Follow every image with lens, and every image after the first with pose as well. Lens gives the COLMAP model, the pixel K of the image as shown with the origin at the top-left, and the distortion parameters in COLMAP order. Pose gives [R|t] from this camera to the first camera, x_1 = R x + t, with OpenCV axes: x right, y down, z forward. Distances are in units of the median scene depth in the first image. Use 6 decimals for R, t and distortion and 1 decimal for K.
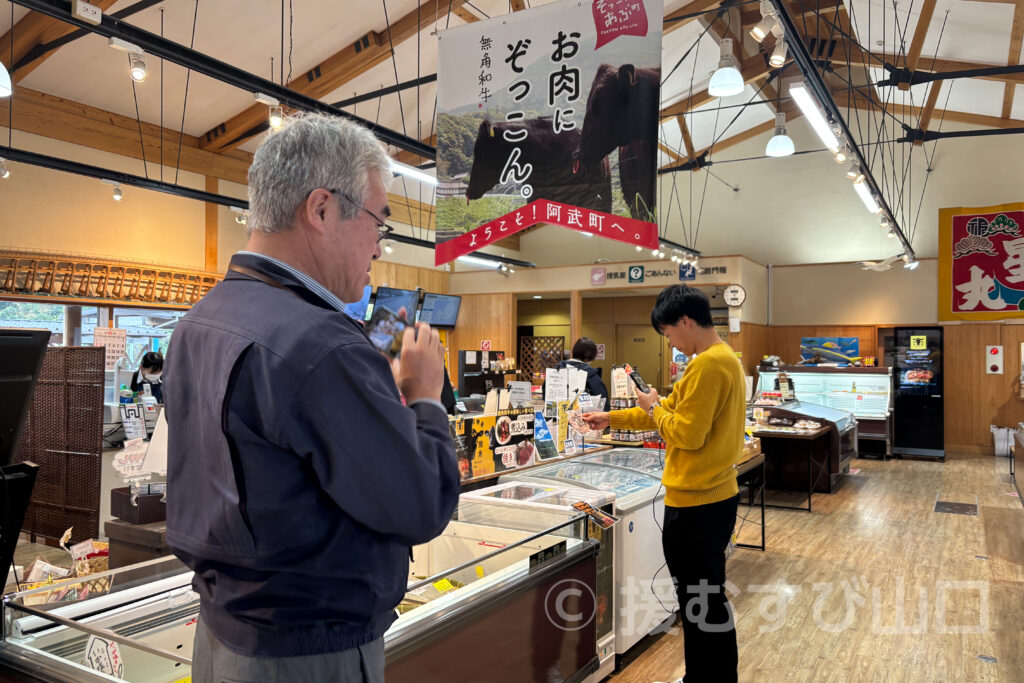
lens RADIAL K [[774.7, 0, 511.3], [0, 774.7, 351.5], [0, 0, 1]] dist [0.012555, -0.007644]
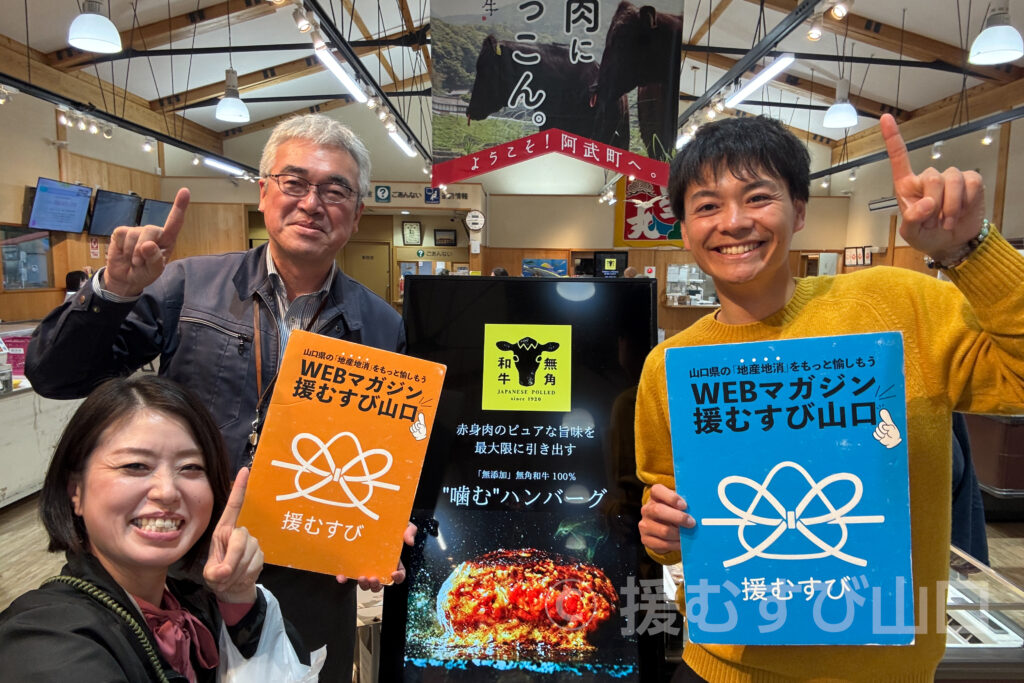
lens RADIAL K [[714.1, 0, 514.0], [0, 714.1, 331.9], [0, 0, 1]] dist [0.070758, -0.001947]
pose [[0.859595, -0.038682, 0.509510, -0.478091], [-0.009934, 0.995677, 0.092351, -0.018274], [-0.510880, -0.084445, 0.855495, 0.197287]]
